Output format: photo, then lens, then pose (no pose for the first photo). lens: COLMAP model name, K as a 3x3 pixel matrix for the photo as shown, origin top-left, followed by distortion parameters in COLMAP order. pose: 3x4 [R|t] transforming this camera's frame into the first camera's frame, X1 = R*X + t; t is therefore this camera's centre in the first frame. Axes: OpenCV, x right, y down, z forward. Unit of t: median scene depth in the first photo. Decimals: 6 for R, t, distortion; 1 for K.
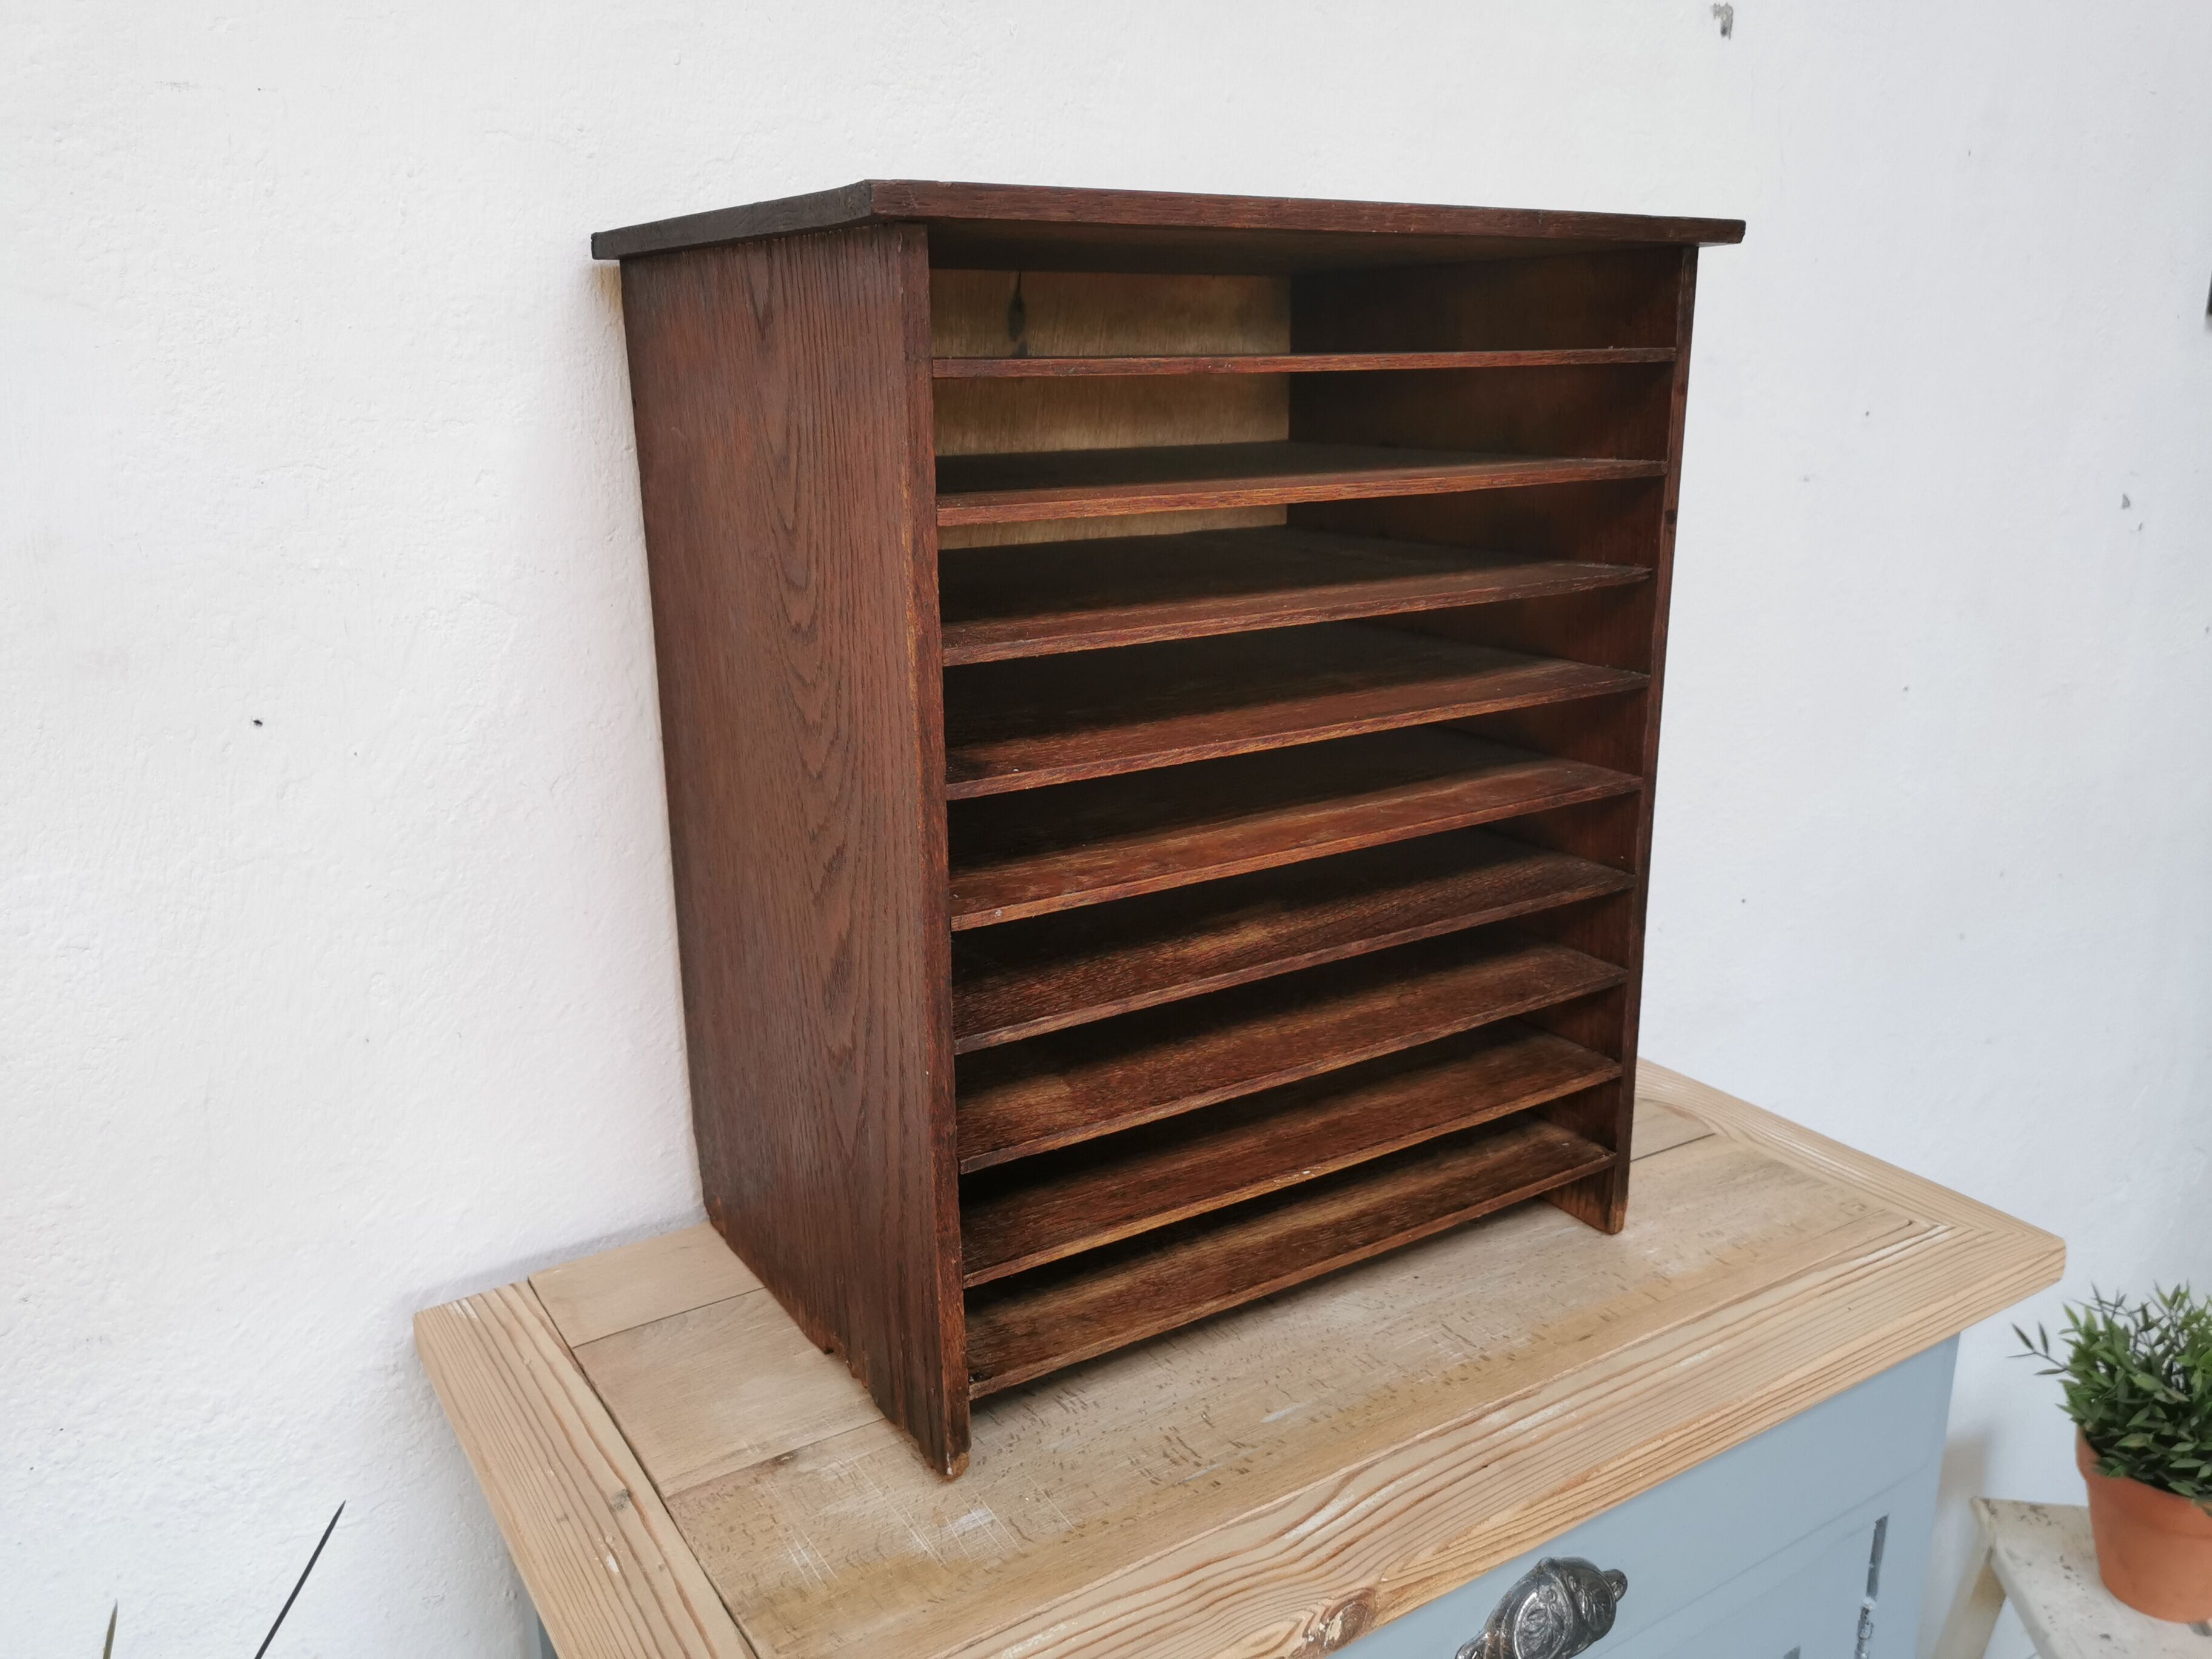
lens RADIAL K [[1720.0, 0, 1107.2], [0, 1720.0, 833.1], [0, 0, 1]] dist [0.044362, -0.042259]
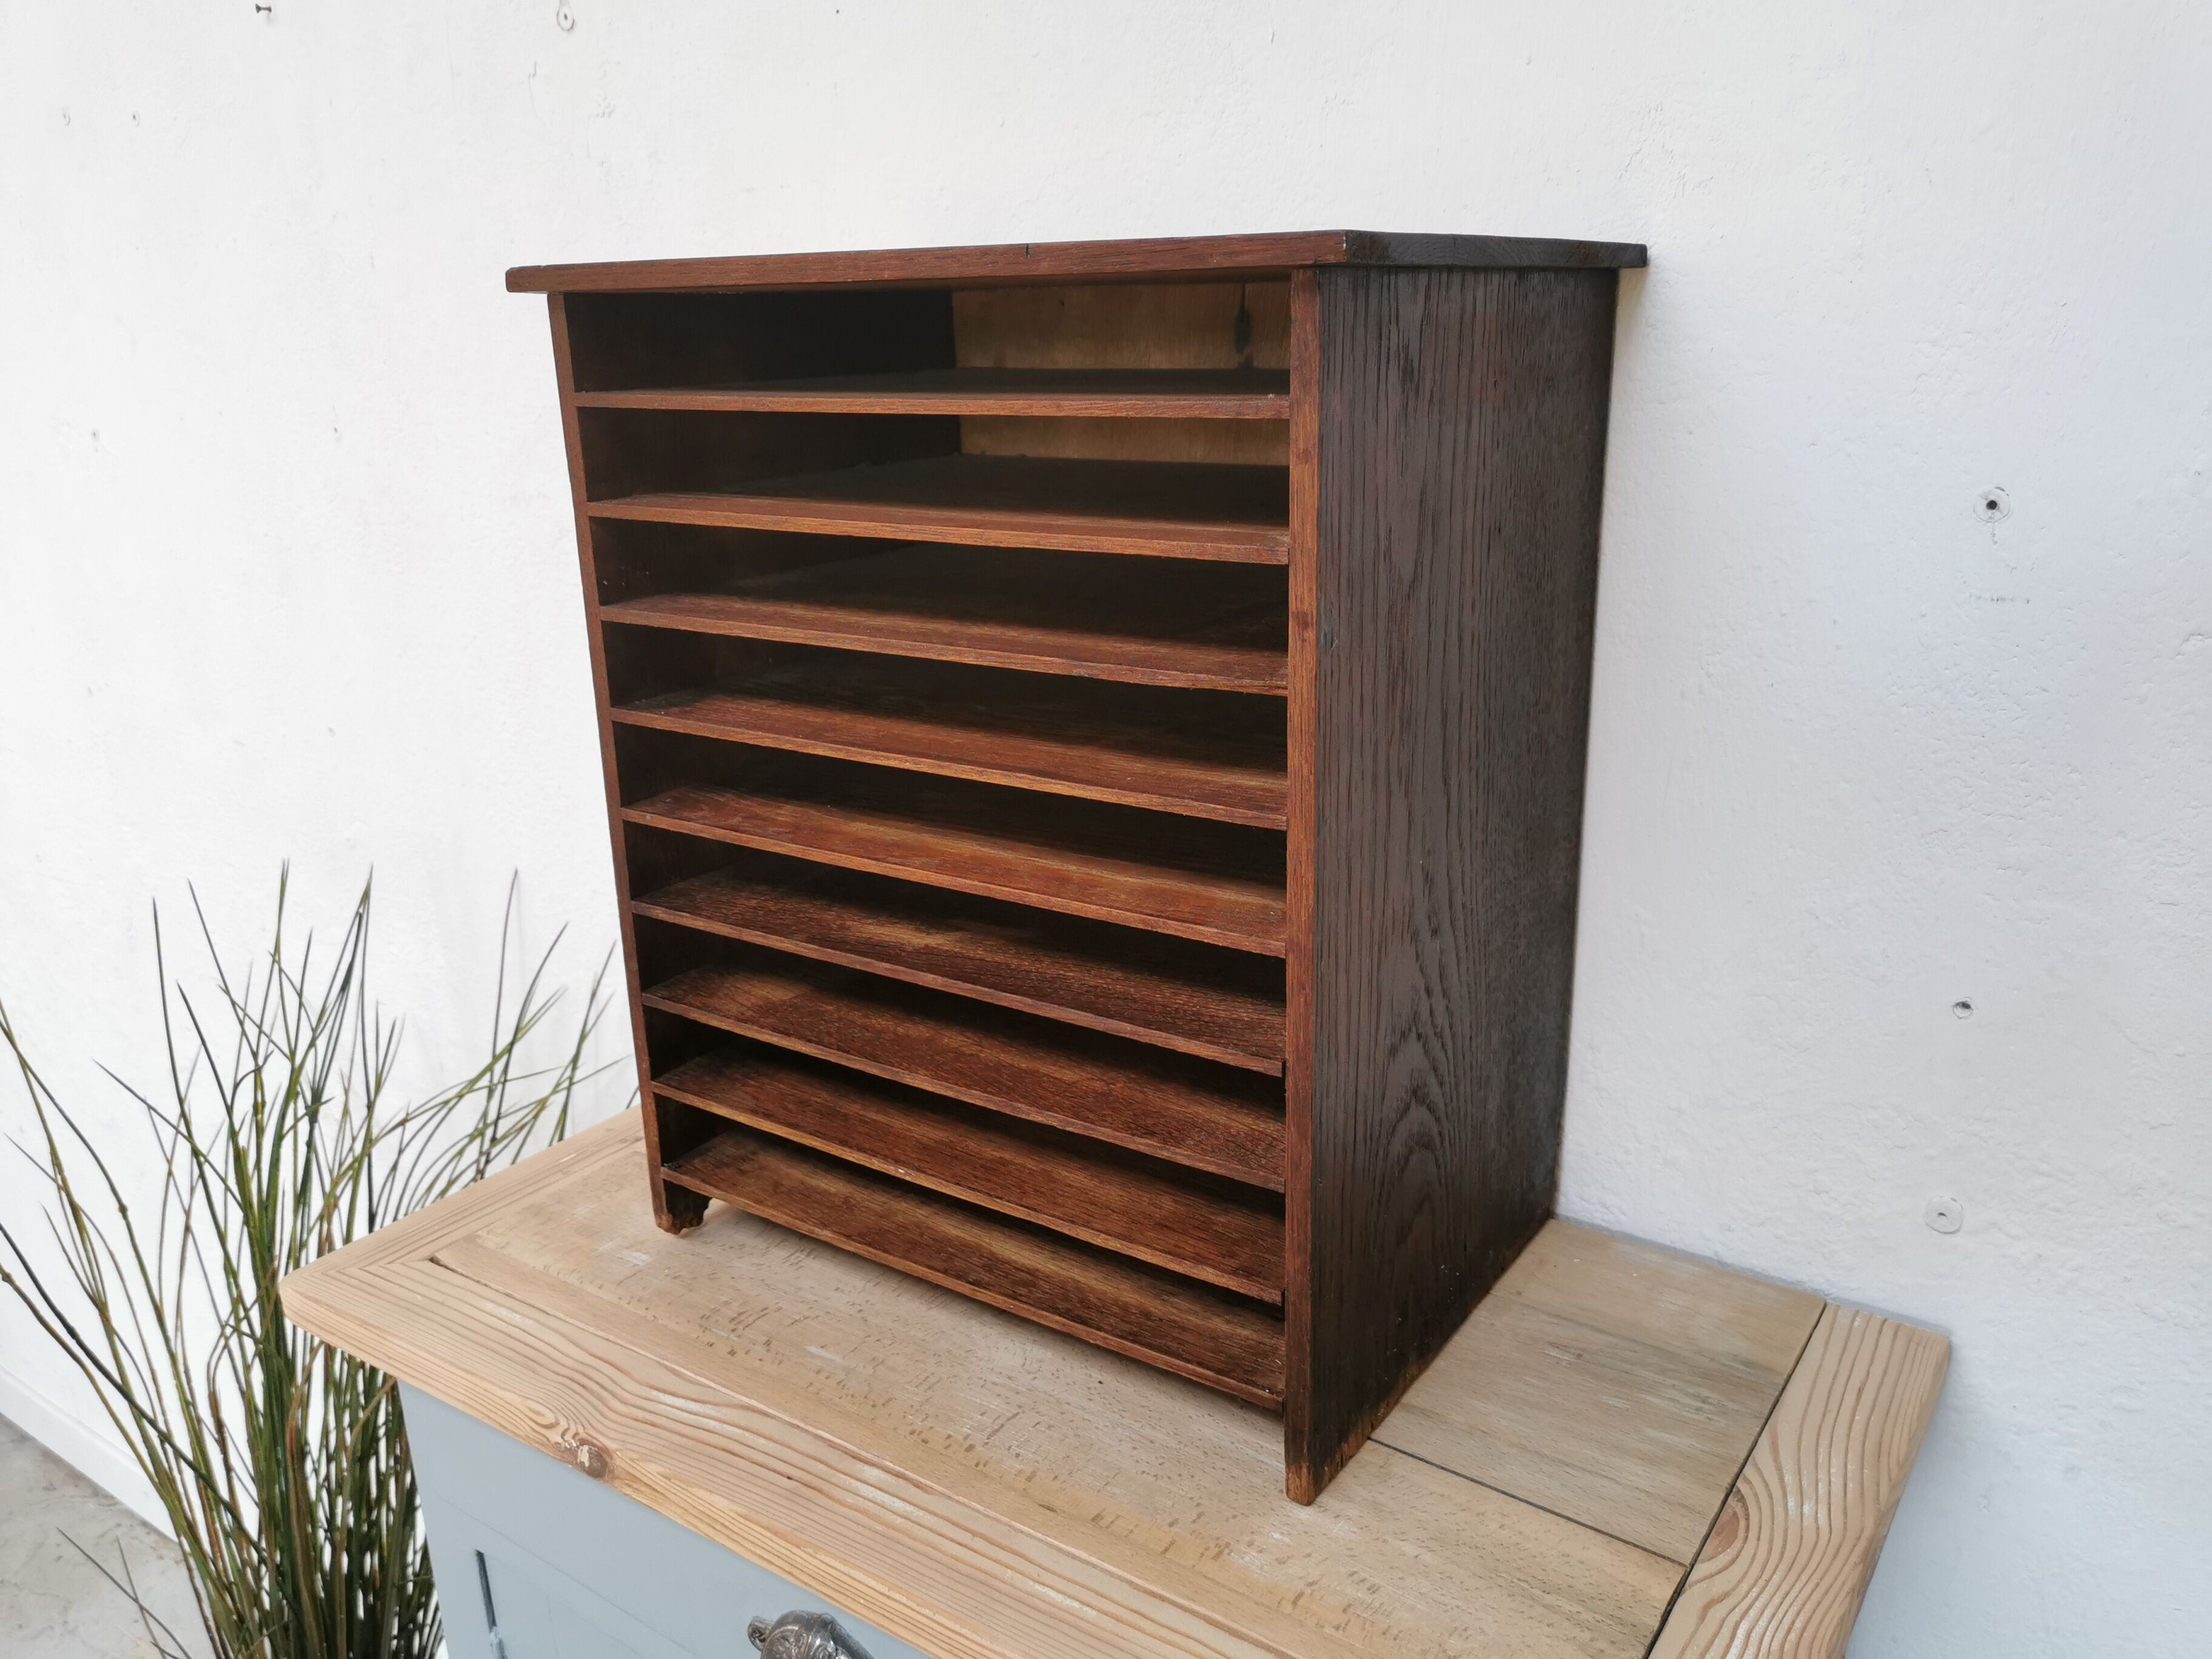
lens RADIAL K [[1720.0, 0, 1104.7], [0, 1720.0, 830.1], [0, 0, 1]] dist [0.044362, -0.042259]
pose [[0.385694, 0.268093, -0.882817, 1.053148], [-0.227098, 0.954999, 0.190797, -0.233787], [0.894241, 0.126897, 0.429221, 0.646195]]
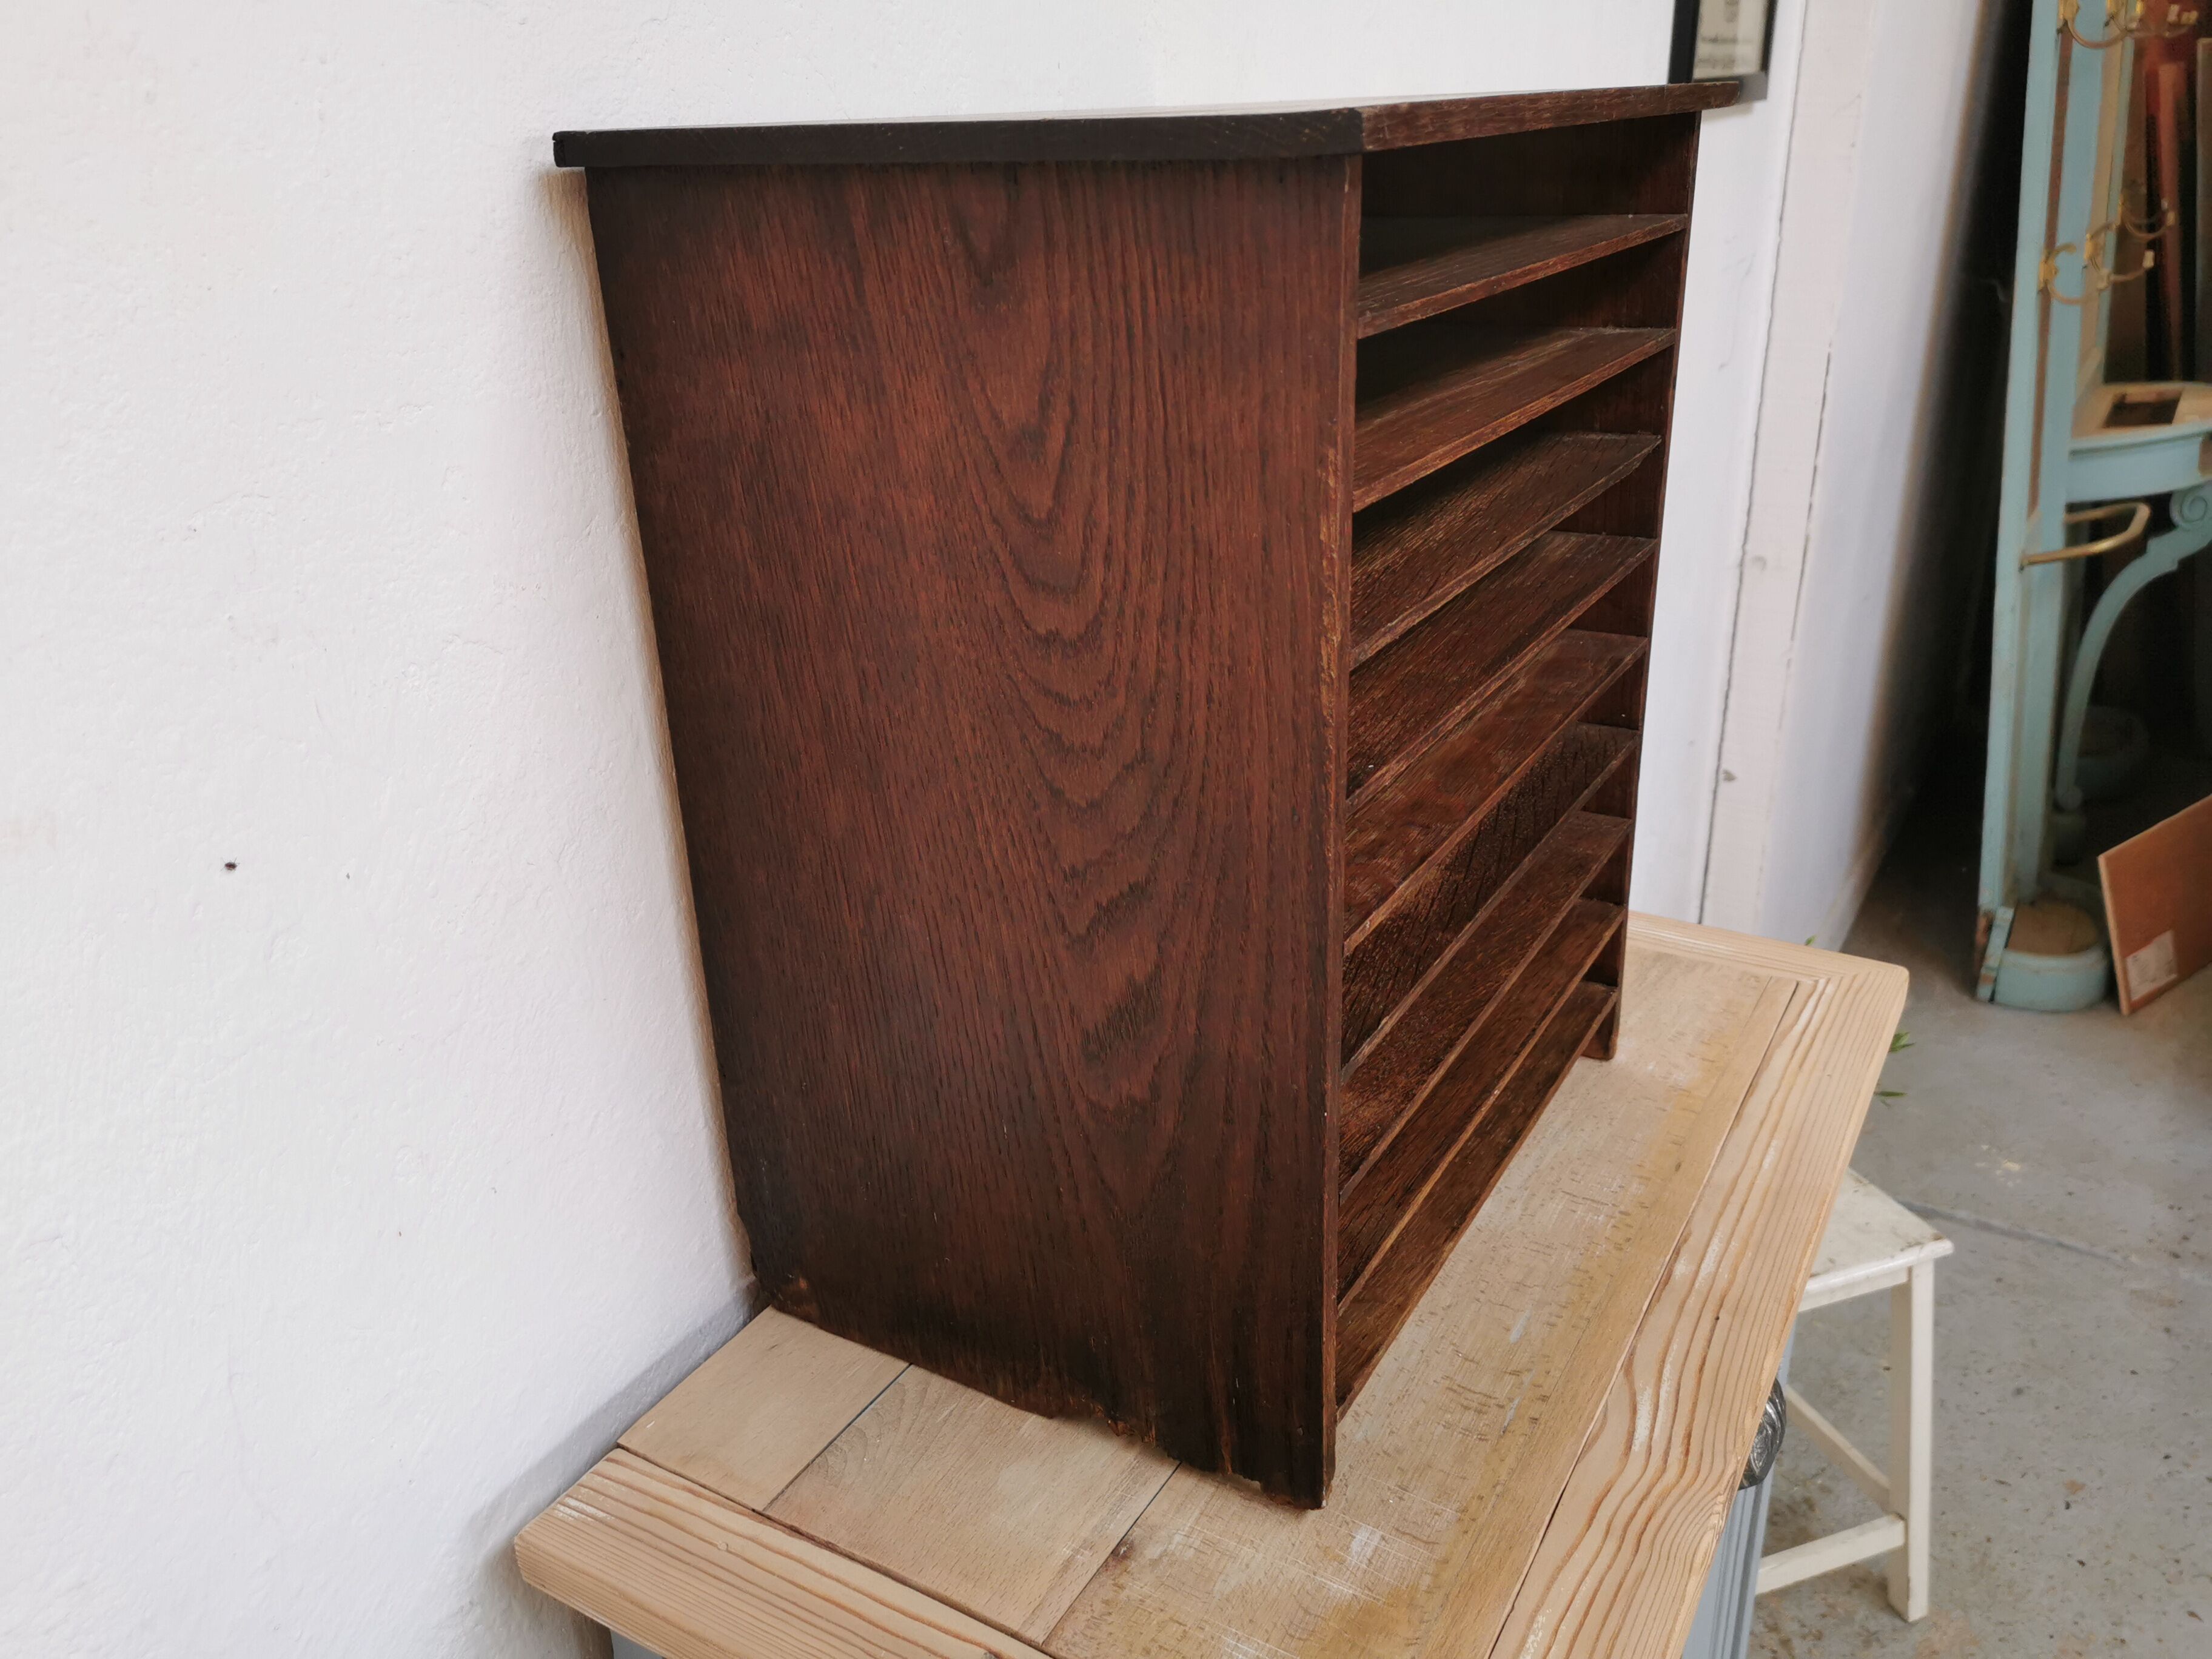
lens RADIAL K [[1720.0, 0, 1105.4], [0, 1720.0, 836.1], [0, 0, 1]] dist [0.044362, -0.042259]
pose [[0.894203, -0.197873, 0.401556, -0.464693], [0.147285, 0.977110, 0.153505, -0.135786], [-0.422739, -0.078121, 0.902878, 0.212484]]
